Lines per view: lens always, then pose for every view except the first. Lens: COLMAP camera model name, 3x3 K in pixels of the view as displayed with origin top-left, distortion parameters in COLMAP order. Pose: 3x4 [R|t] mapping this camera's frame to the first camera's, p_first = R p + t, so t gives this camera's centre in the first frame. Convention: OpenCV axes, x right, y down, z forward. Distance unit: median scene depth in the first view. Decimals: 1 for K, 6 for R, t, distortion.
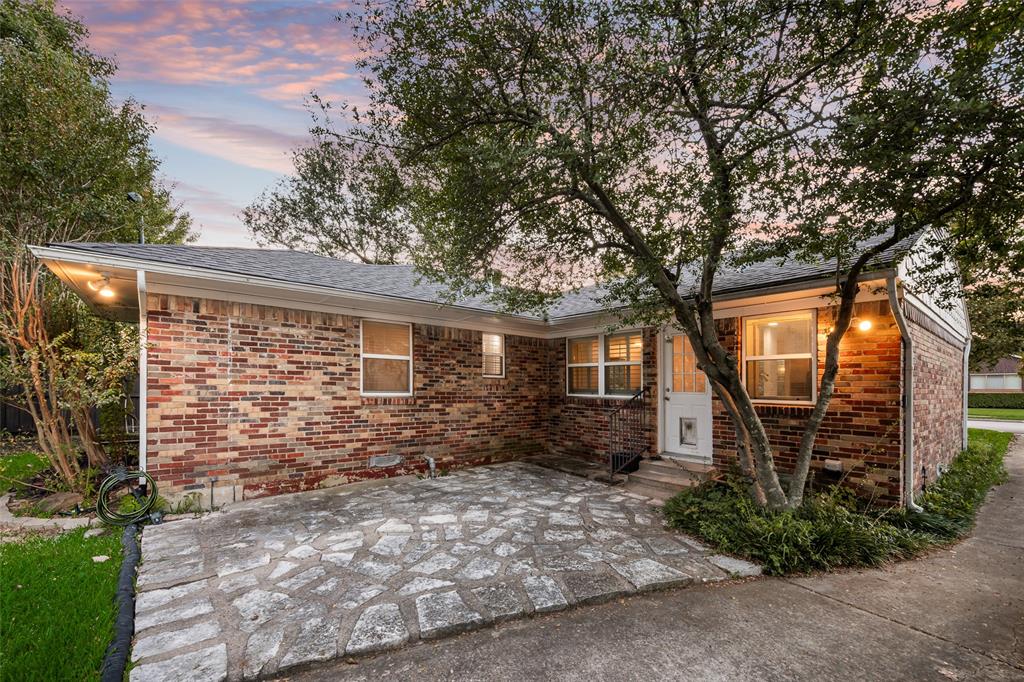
lens RADIAL K [[422.7, 0, 495.4], [0, 422.7, 406.7], [0, 0, 1]] dist [0.000150, -0.000199]
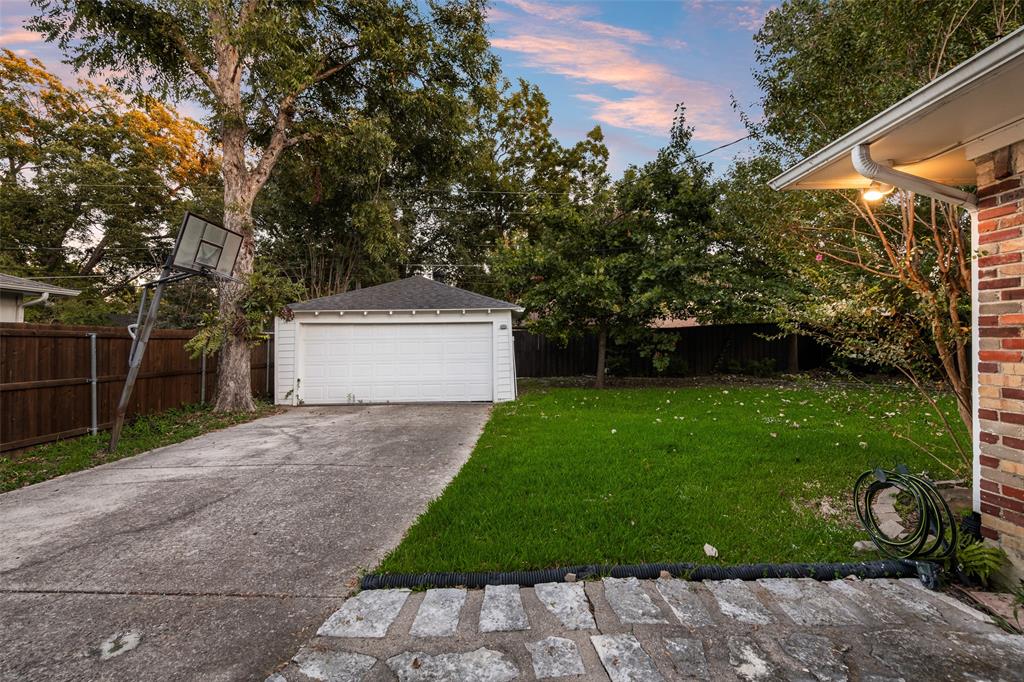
lens RADIAL K [[416.4, 0, 510.2], [0, 416.4, 321.8], [0, 0, 1]] dist [0.000337, 0.000040]
pose [[-0.590096, -0.036761, -0.806496, -0.038871], [-0.025695, 0.999312, -0.026750, -0.028276], [0.806924, 0.004938, -0.590634, 0.761752]]
